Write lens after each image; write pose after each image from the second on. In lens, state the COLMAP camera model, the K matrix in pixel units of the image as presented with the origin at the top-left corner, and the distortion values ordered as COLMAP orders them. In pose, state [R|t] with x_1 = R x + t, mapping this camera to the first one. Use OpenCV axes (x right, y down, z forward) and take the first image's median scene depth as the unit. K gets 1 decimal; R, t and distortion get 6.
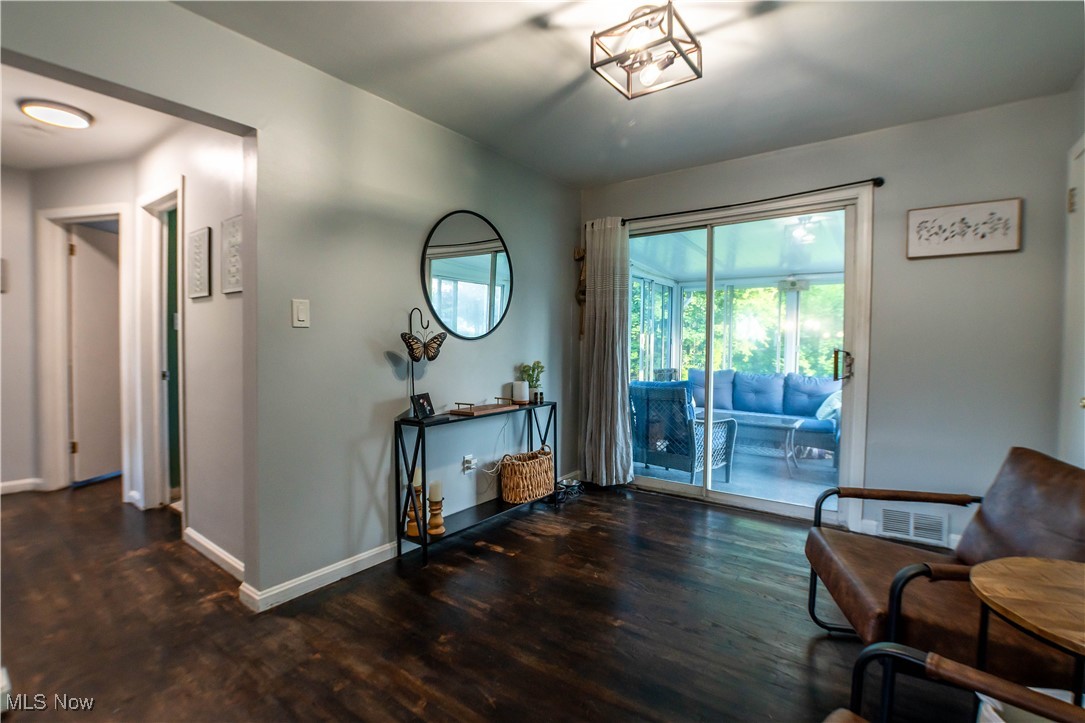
lens RADIAL K [[493.9, 0, 539.8], [0, 493.9, 361.1], [0, 0, 1]] dist [-0.035980, 0.004160]
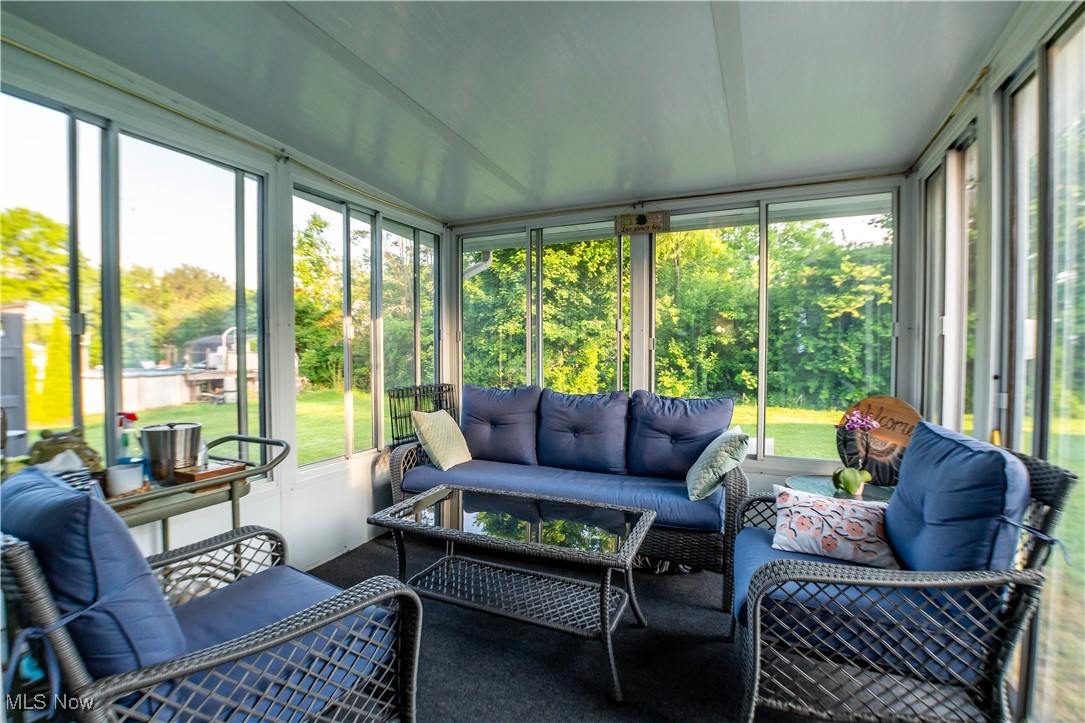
lens RADIAL K [[493.9, 0, 534.7], [0, 493.9, 360.5], [0, 0, 1]] dist [-0.035980, 0.004160]
pose [[0.980348, -0.019971, 0.196264, 0.497104], [0.020702, 0.999784, -0.001674, -0.014978], [-0.196189, 0.005704, 0.980550, 0.842447]]
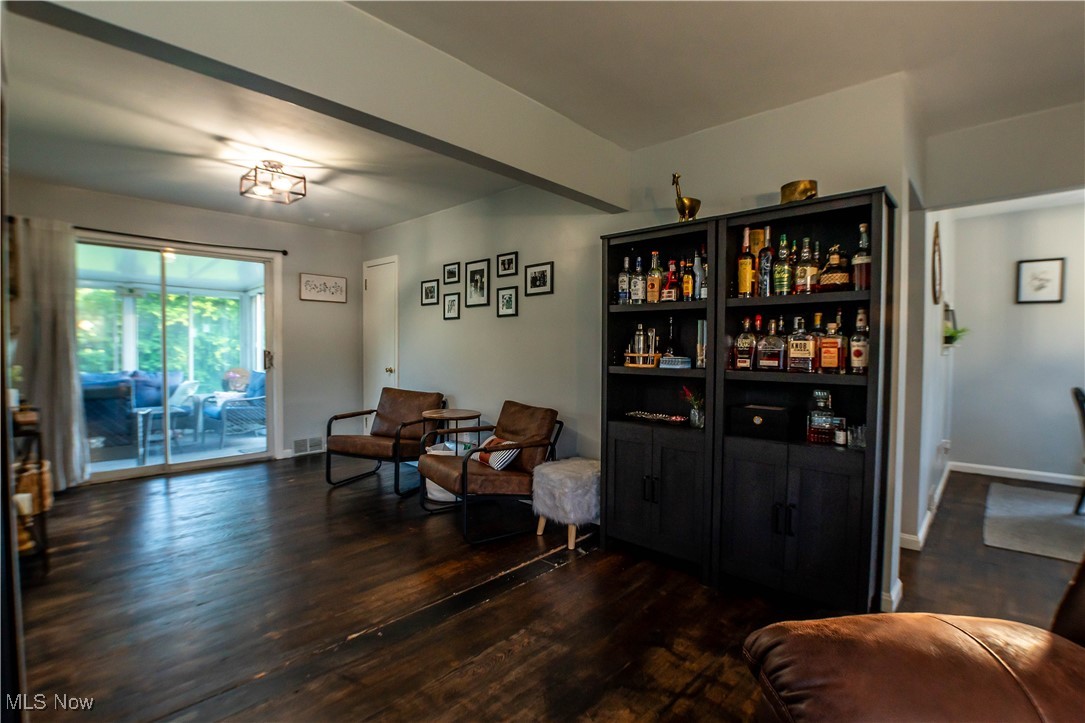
lens RADIAL K [[493.9, 0, 536.3], [0, 493.9, 361.7], [0, 0, 1]] dist [-0.035980, 0.004160]
pose [[0.129415, -0.035626, 0.990950, -0.749473], [0.026778, 0.999115, 0.032422, -0.012095], [-0.991229, 0.022340, 0.130255, -0.085812]]
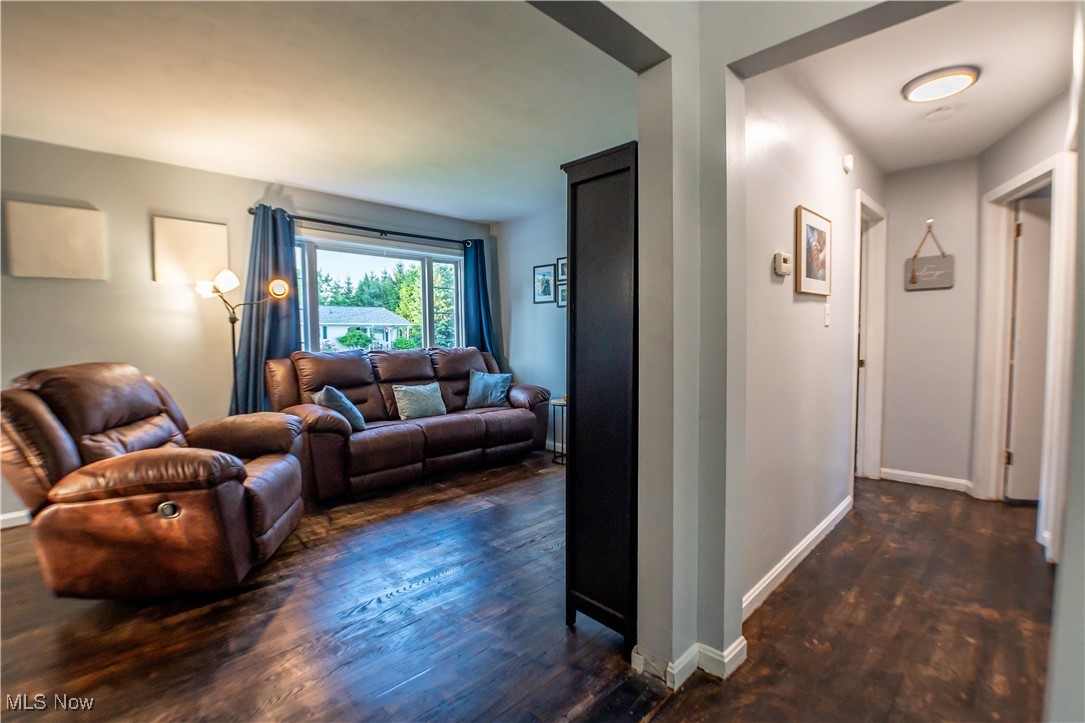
lens RADIAL K [[493.9, 0, 538.9], [0, 493.9, 362.6], [0, 0, 1]] dist [-0.035980, 0.004160]
pose [[-0.149073, 0.041965, -0.987935, 0.007017], [-0.024748, 0.998628, 0.046154, -0.013882], [0.988516, 0.031330, -0.147830, 0.297671]]
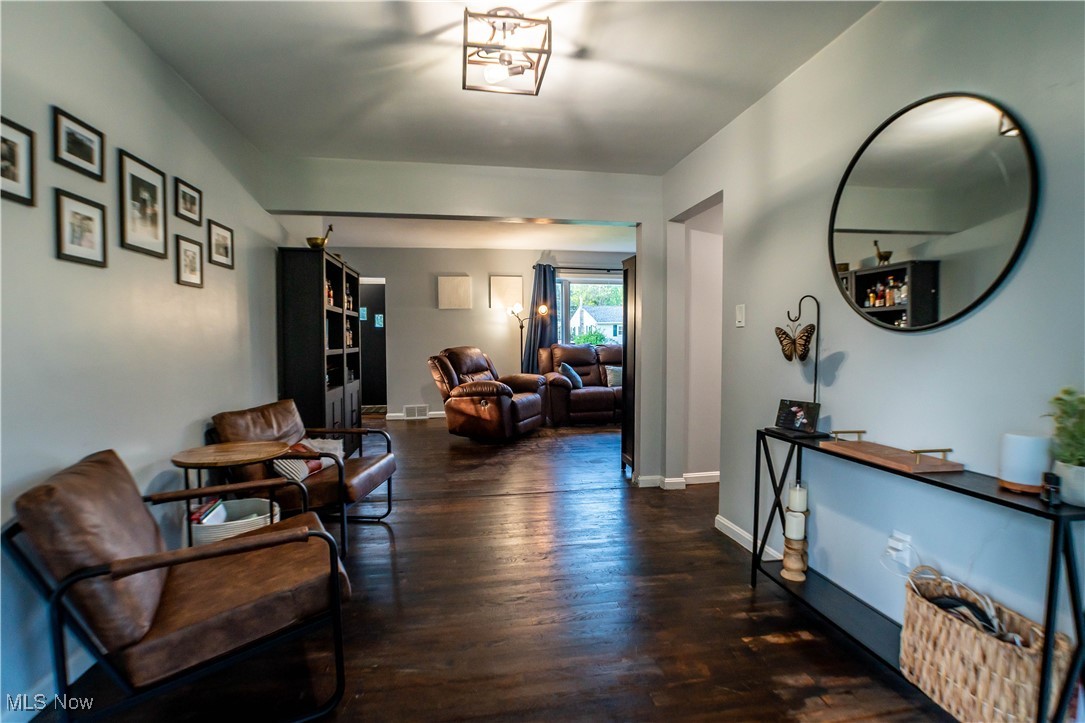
lens RADIAL K [[493.9, 0, 536.7], [0, 493.9, 363.9], [0, 0, 1]] dist [-0.035980, 0.004160]
pose [[-0.695739, 0.030383, -0.717652, 0.484958], [-0.026735, 0.997317, 0.068141, -0.028862], [0.717797, 0.066595, -0.693060, 0.942486]]
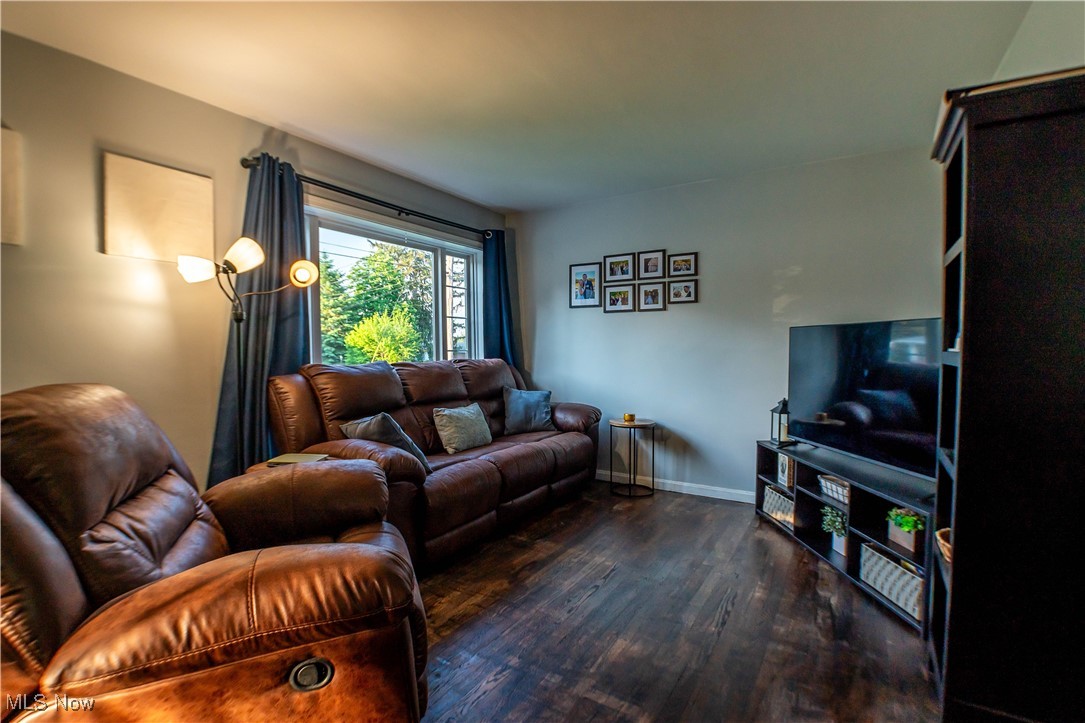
lens RADIAL K [[493.9, 0, 525.9], [0, 493.9, 364.6], [0, 0, 1]] dist [-0.035980, 0.004160]
pose [[0.070482, 0.019594, -0.997321, -0.197548], [-0.027152, 0.999474, 0.017717, 0.003162], [0.997143, 0.025830, 0.070977, -0.127021]]
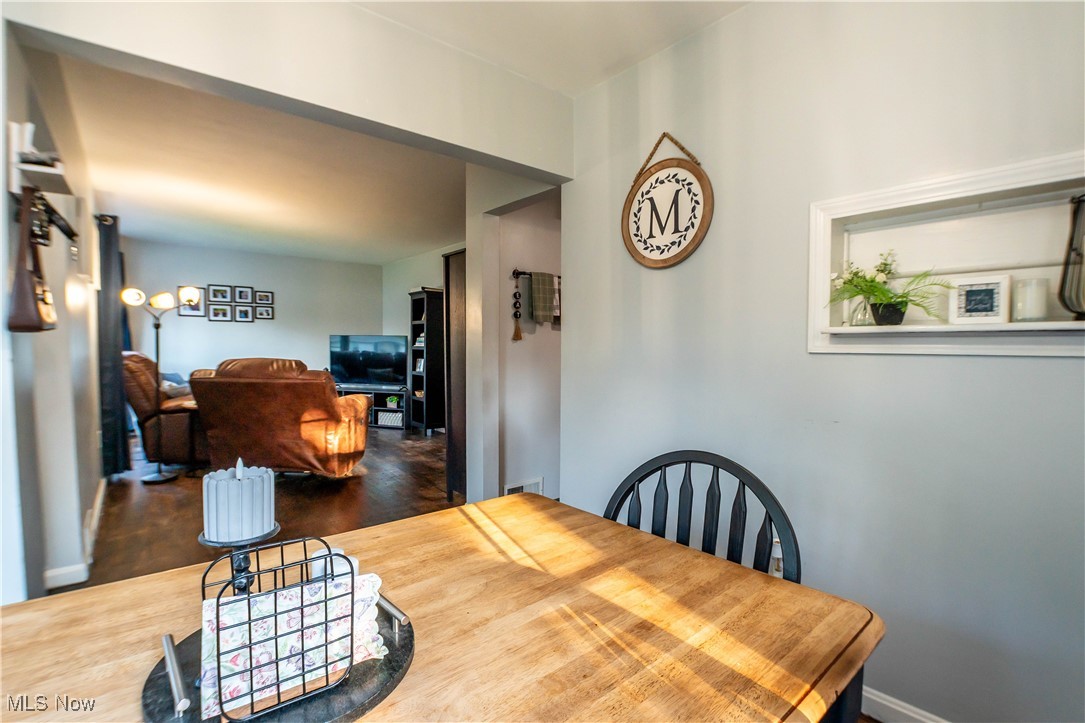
lens RADIAL K [[493.9, 0, 544.8], [0, 493.9, 359.6], [0, 0, 1]] dist [-0.035980, 0.004160]
pose [[0.974224, -0.000502, -0.225583, 0.252262], [-0.000331, 0.999993, -0.003656, 0.043906], [0.225583, 0.003636, 0.974217, -1.329727]]
